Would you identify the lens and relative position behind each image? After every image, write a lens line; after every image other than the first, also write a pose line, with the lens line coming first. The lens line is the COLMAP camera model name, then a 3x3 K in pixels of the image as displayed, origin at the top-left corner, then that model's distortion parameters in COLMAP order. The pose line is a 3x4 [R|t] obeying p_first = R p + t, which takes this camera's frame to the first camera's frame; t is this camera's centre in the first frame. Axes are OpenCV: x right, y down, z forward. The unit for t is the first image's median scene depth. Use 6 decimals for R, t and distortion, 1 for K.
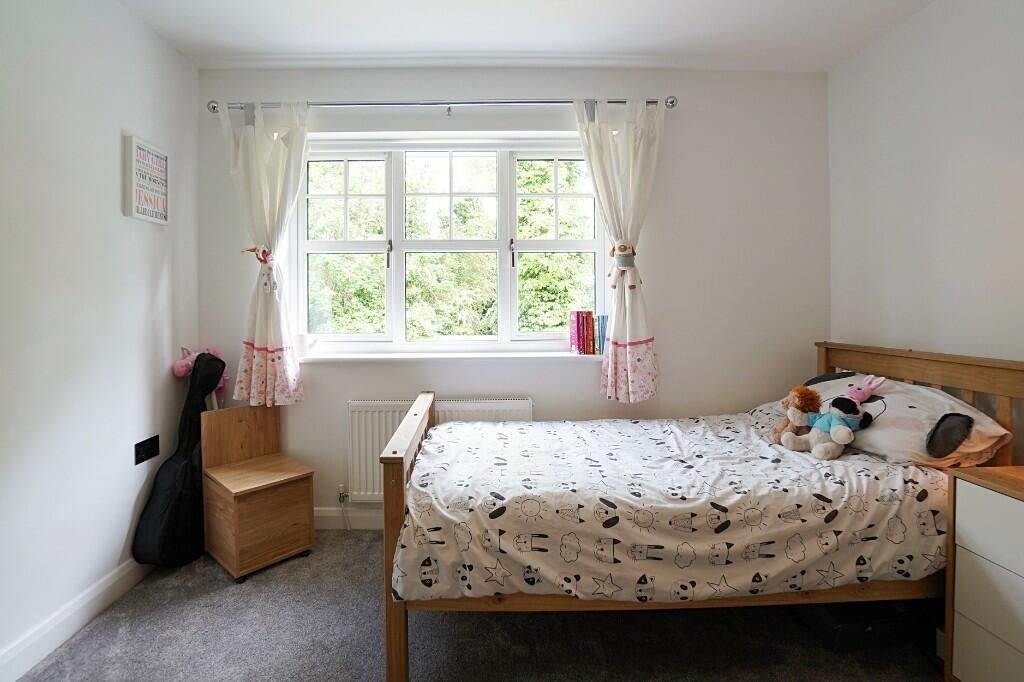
lens RADIAL K [[473.6, 0, 509.6], [0, 473.6, 299.9], [0, 0, 1]] dist [-0.058109, 0.021085]
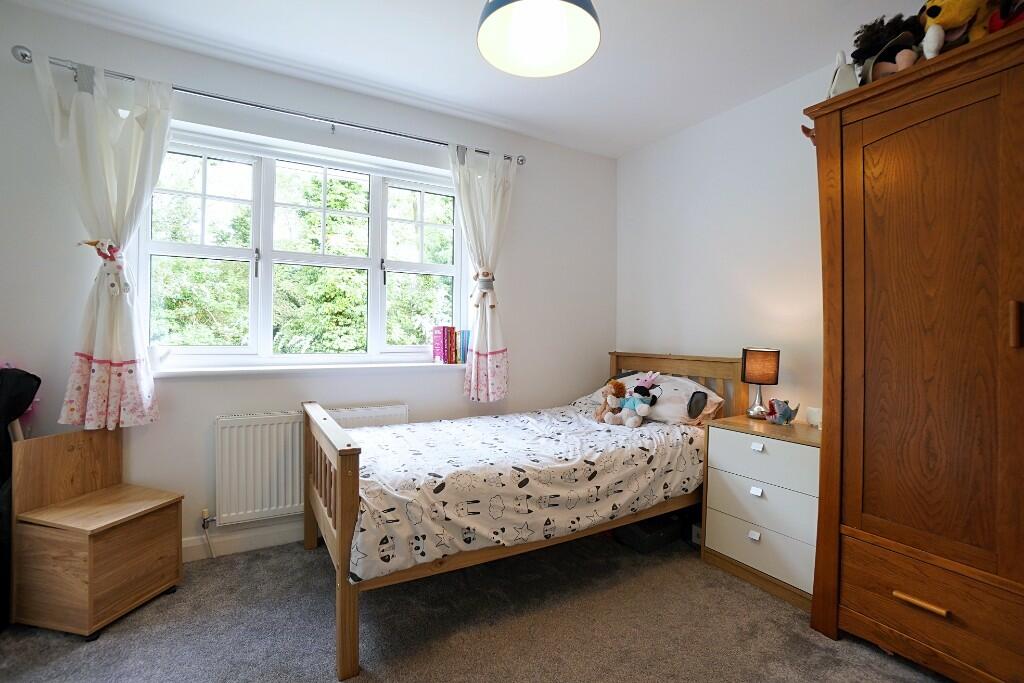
lens RADIAL K [[457.2, 0, 502.1], [0, 457.2, 326.6], [0, 0, 1]] dist [-0.054452, 0.018931]
pose [[0.878829, 0.021689, 0.476643, -0.300903], [-0.017158, 0.999757, -0.013856, 0.043608], [-0.476828, 0.003999, 0.878988, -0.050742]]
